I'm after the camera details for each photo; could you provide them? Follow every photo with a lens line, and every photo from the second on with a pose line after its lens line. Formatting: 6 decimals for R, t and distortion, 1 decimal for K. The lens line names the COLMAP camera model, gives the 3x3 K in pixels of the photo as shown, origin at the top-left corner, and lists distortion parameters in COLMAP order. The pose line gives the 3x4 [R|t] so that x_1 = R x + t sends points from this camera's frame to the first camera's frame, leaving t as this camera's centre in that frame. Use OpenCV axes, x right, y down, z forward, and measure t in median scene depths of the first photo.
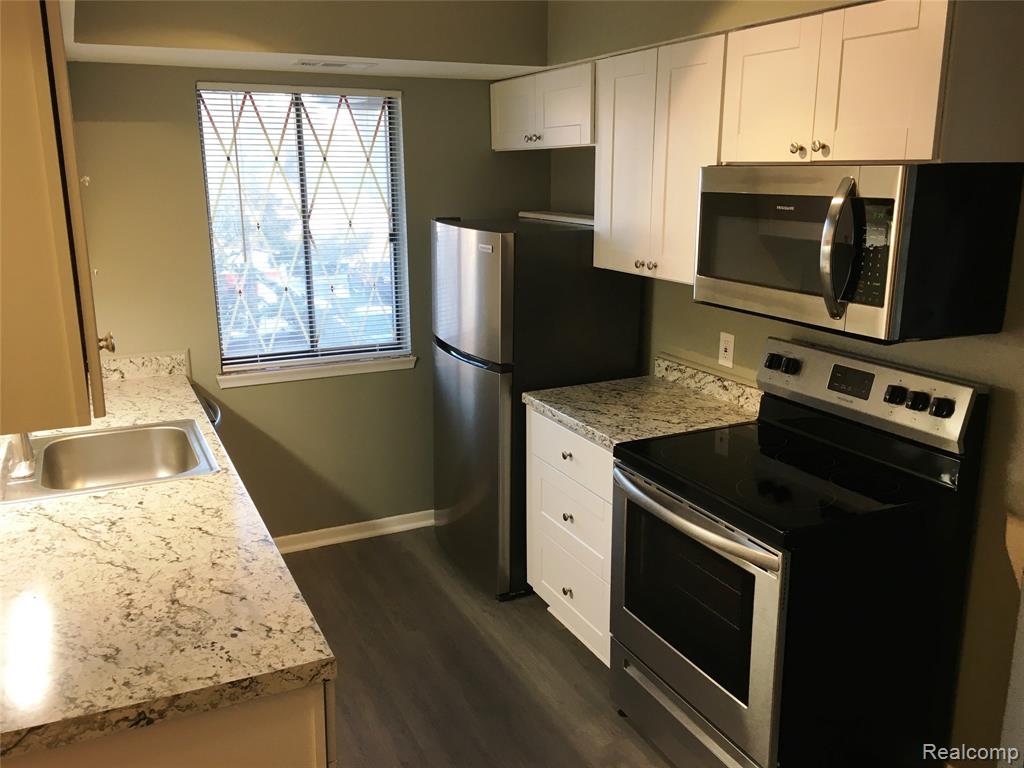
lens RADIAL K [[864.9, 0, 512.0], [0, 864.9, 384.0], [0, 0, 1]] dist [0.050632, -0.007366]
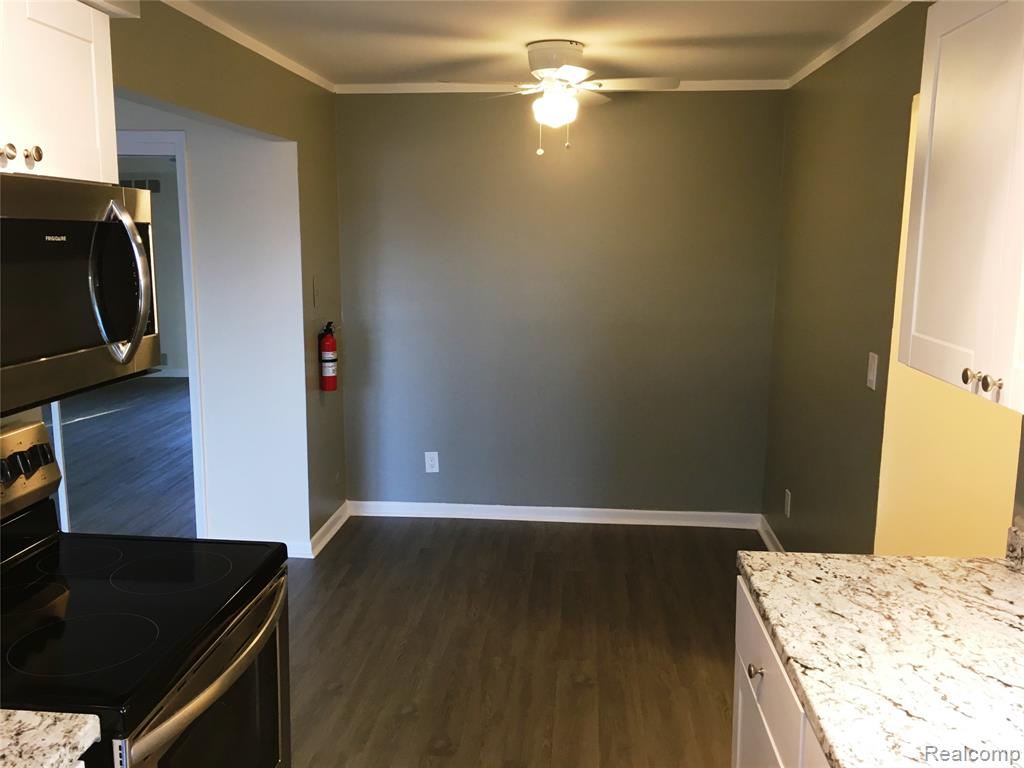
lens RADIAL K [[864.9, 0, 512.0], [0, 864.9, 384.0], [0, 0, 1]] dist [0.050632, -0.007366]
pose [[-0.861461, -0.096213, 0.498626, -0.498390], [0.117616, 0.917389, 0.380217, -0.436344], [-0.494016, 0.386188, -0.778978, 1.928189]]
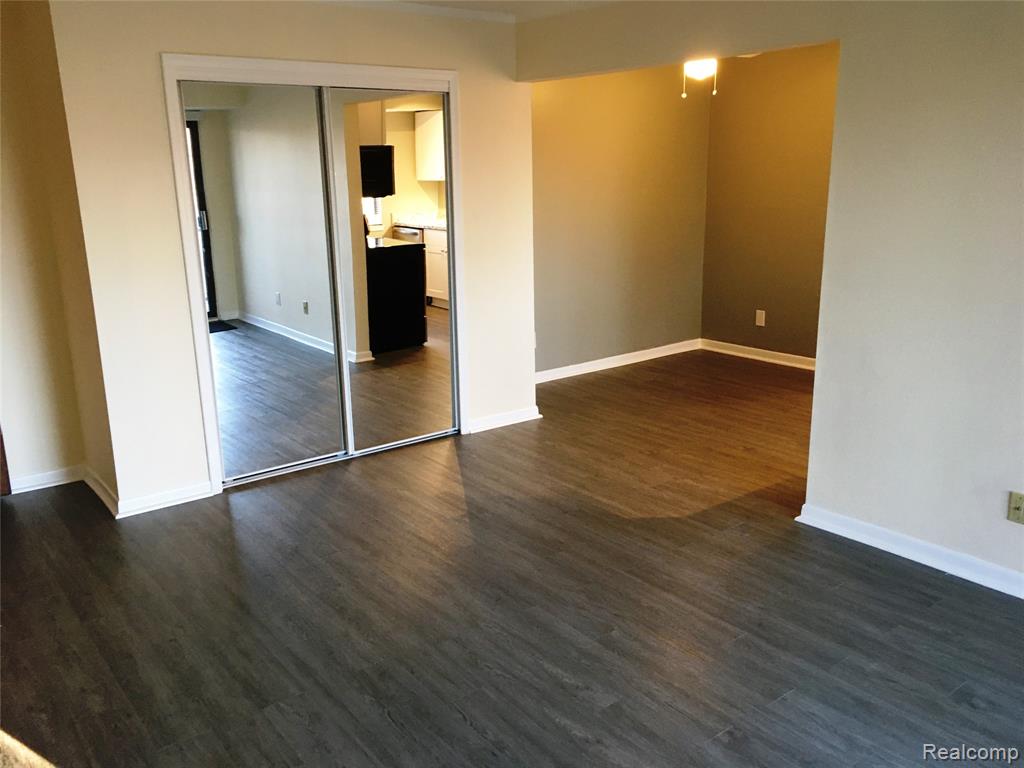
lens RADIAL K [[864.9, 0, 512.0], [0, 864.9, 384.0], [0, 0, 1]] dist [0.050632, -0.007366]
pose [[-0.975091, 0.070862, -0.210182, 0.599784], [-0.038288, 0.879596, 0.474178, -0.552856], [0.218477, 0.470414, -0.854973, 2.442118]]
